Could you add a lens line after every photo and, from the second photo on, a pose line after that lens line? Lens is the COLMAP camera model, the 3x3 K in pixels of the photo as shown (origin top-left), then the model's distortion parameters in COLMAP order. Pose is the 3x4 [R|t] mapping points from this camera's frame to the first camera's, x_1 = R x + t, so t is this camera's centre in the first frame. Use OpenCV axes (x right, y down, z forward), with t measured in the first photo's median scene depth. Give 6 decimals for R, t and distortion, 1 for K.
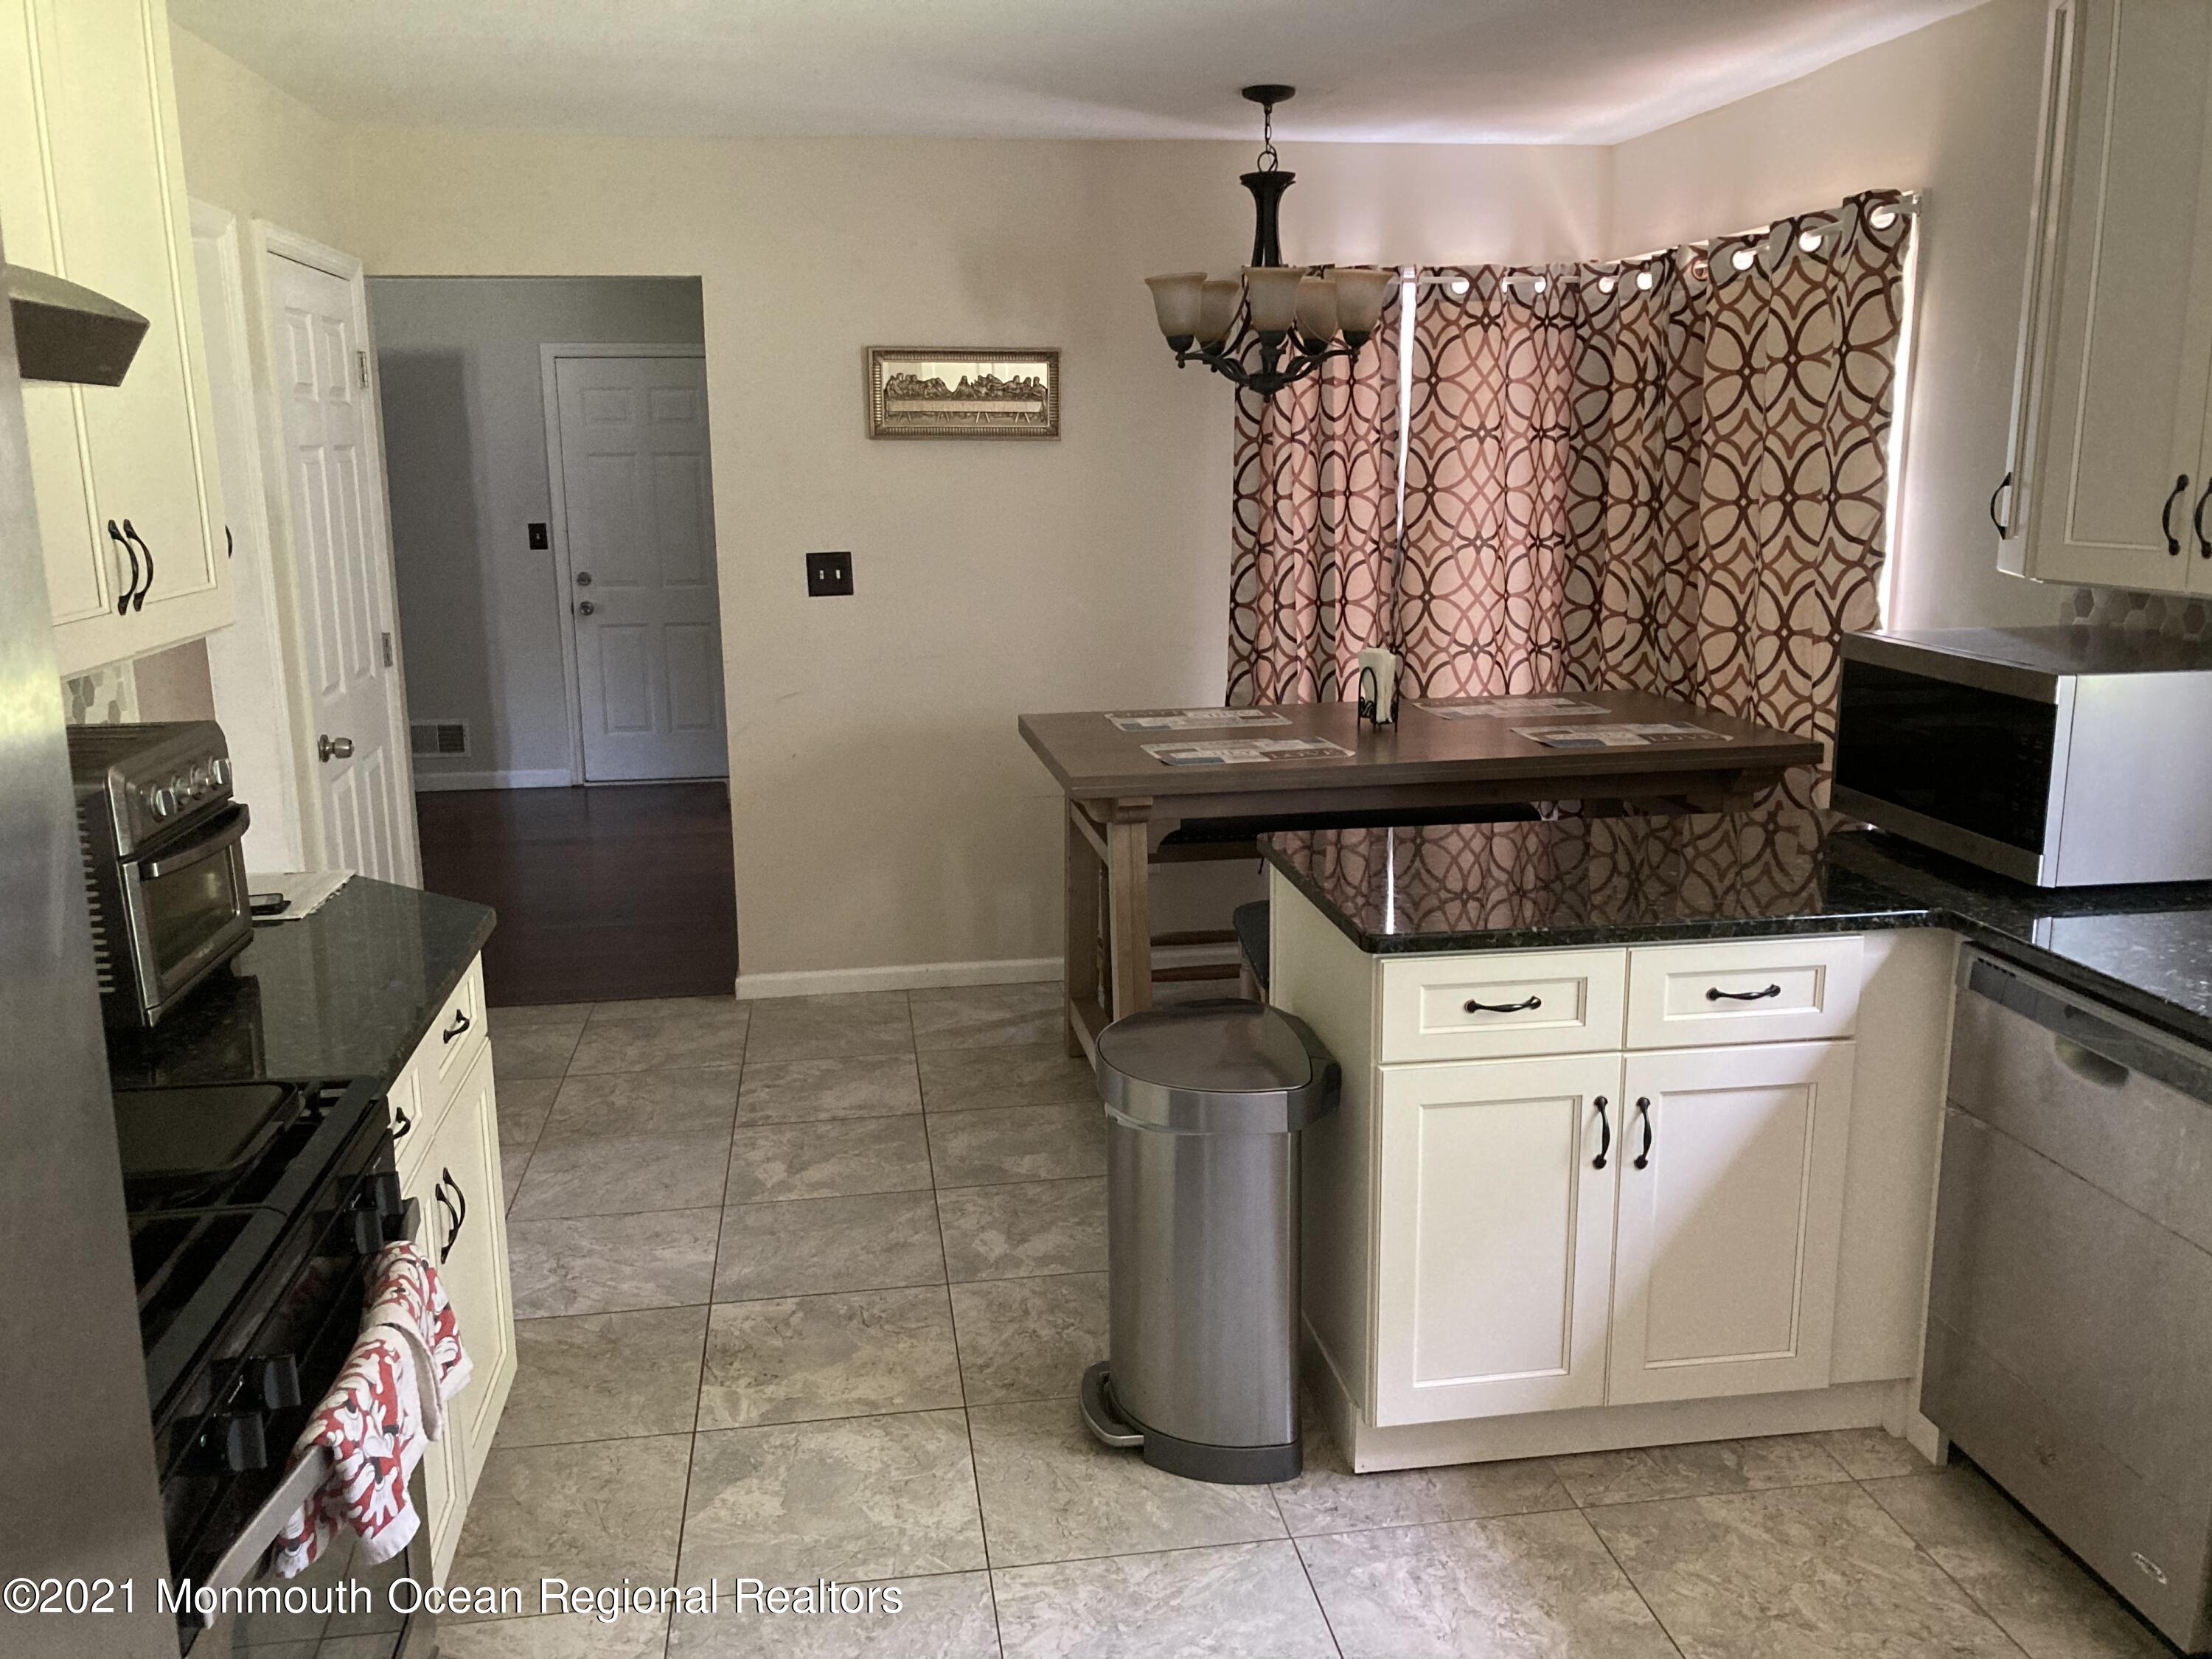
lens RADIAL K [[1828.7, 0, 1121.0], [0, 1828.7, 815.9], [0, 0, 1]] dist [0.045236, -0.051482]
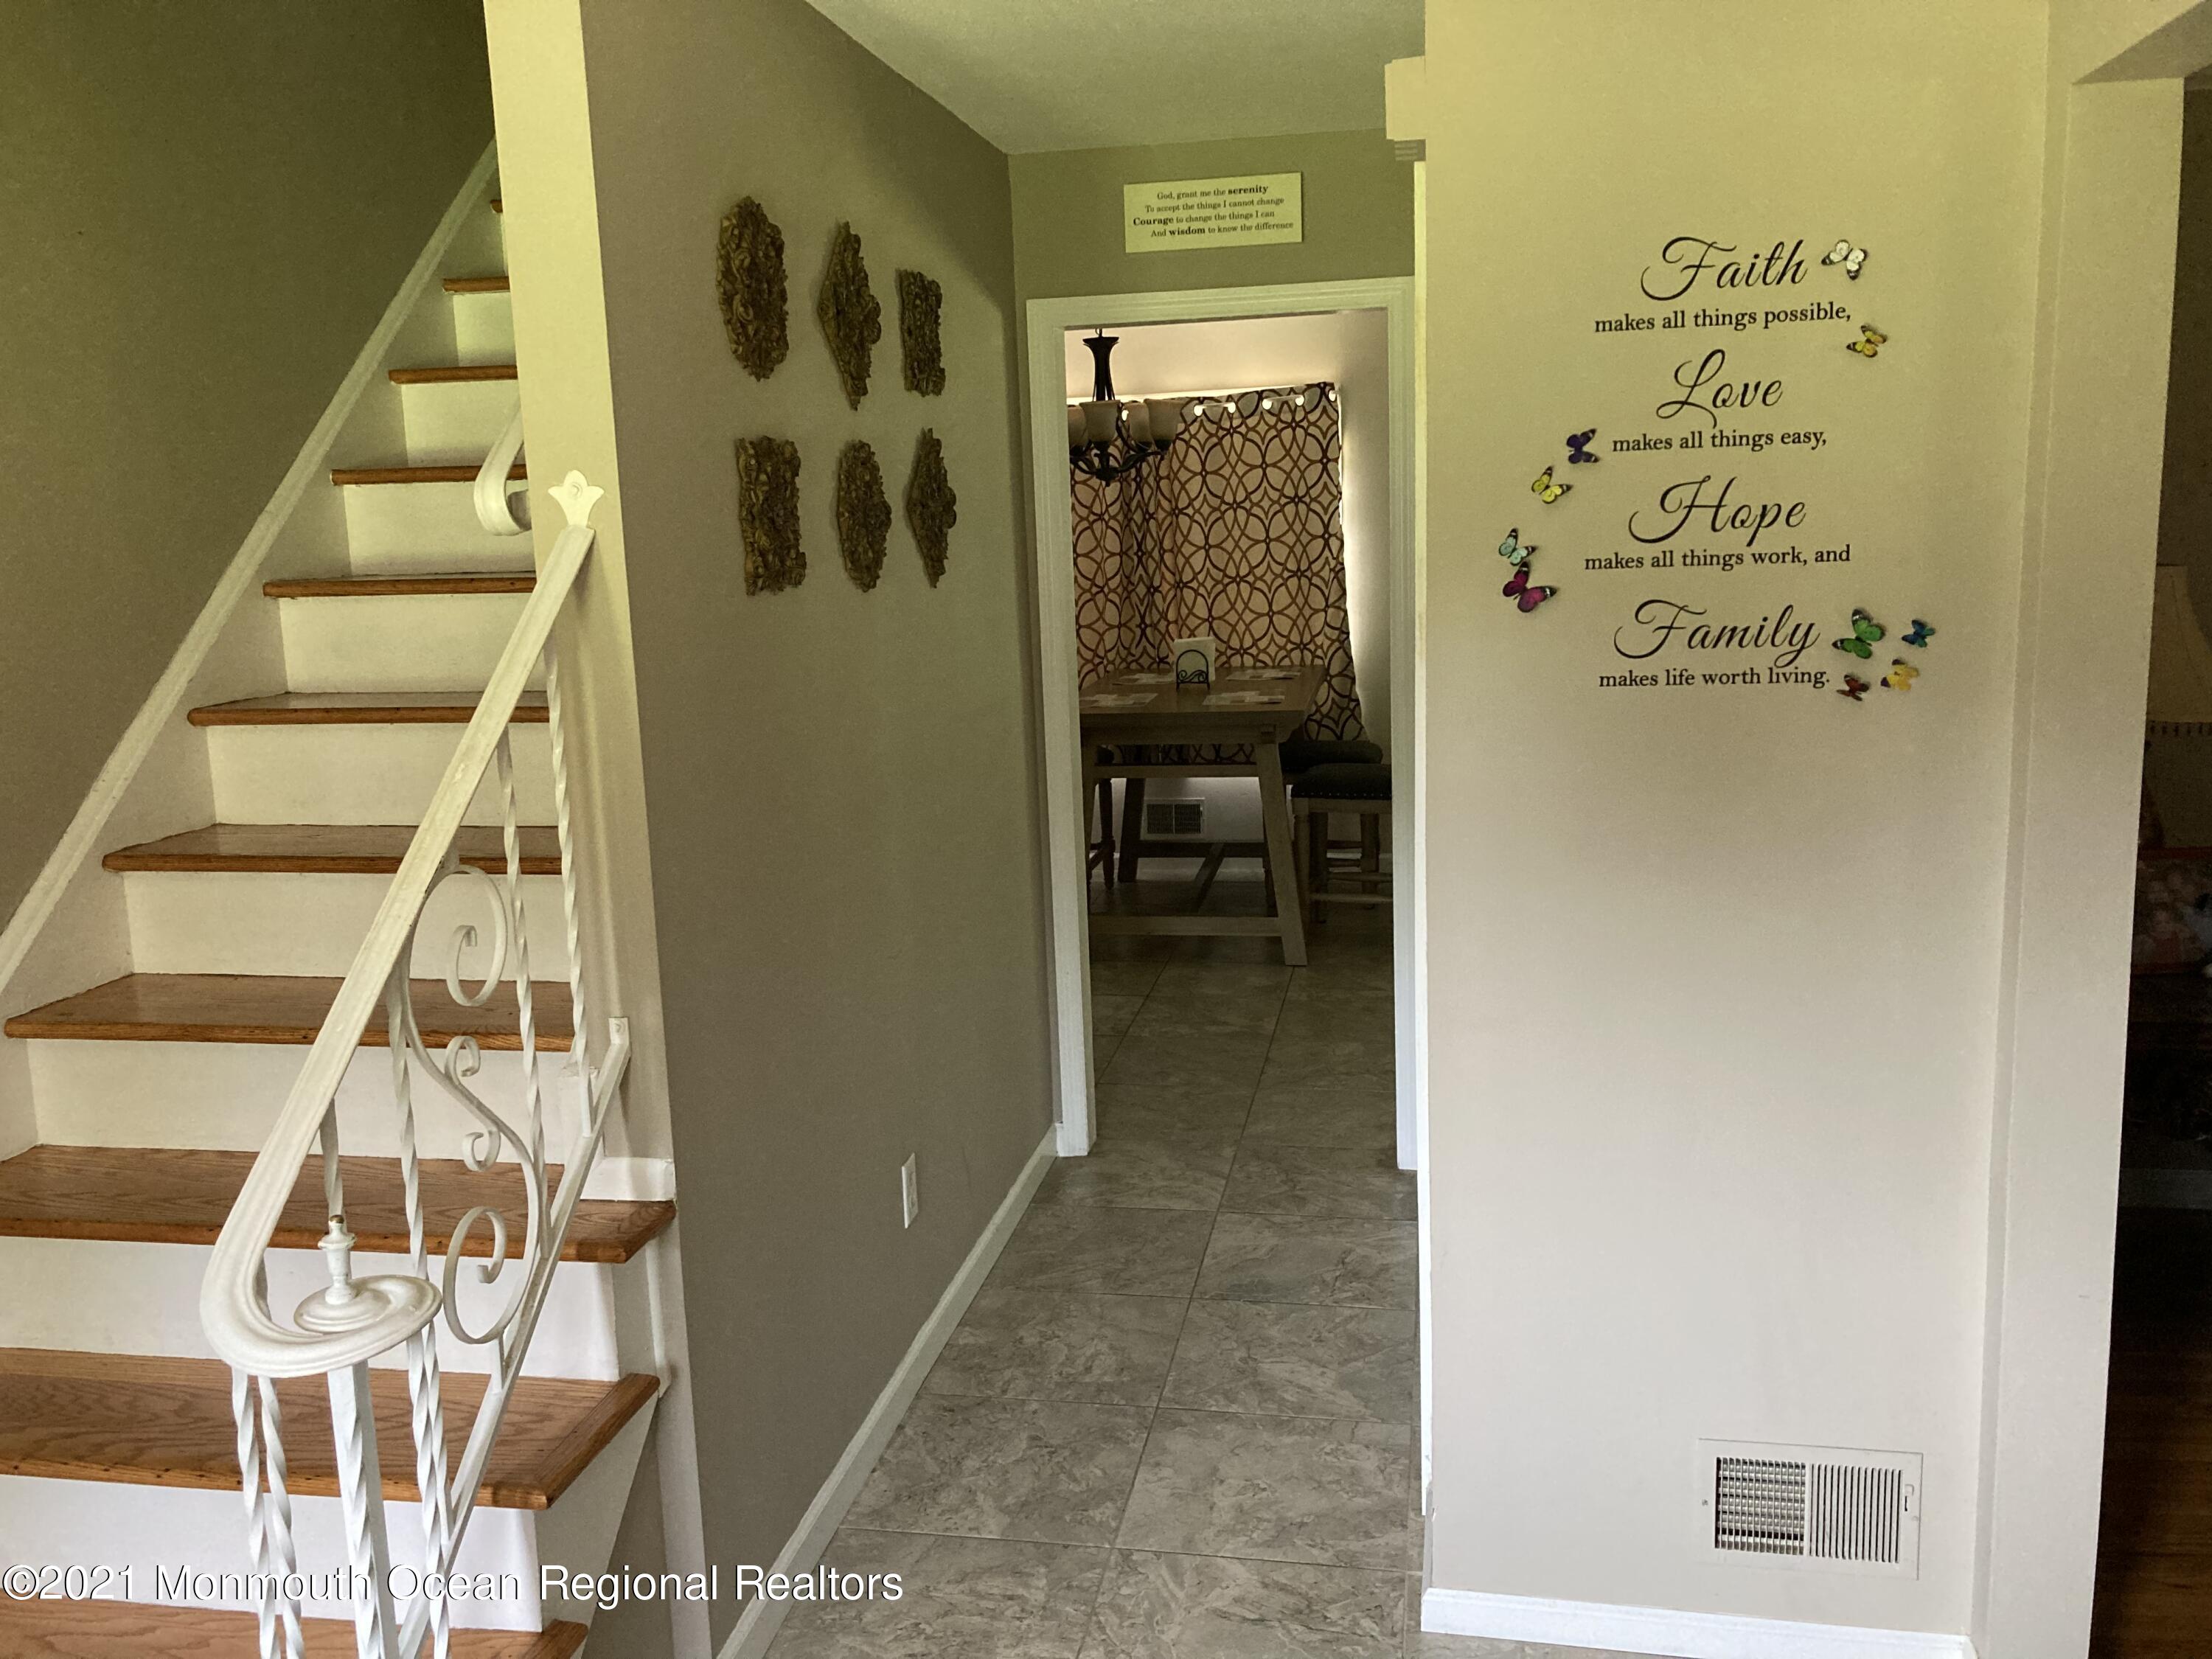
lens RADIAL K [[1828.7, 0, 1099.4], [0, 1828.7, 829.2], [0, 0, 1]] dist [0.045236, -0.051482]
pose [[0.332524, -0.164175, 0.928695, -1.403150], [0.229048, 0.969306, 0.089342, -0.091548], [-0.914858, 0.183008, 0.359922, 0.528914]]
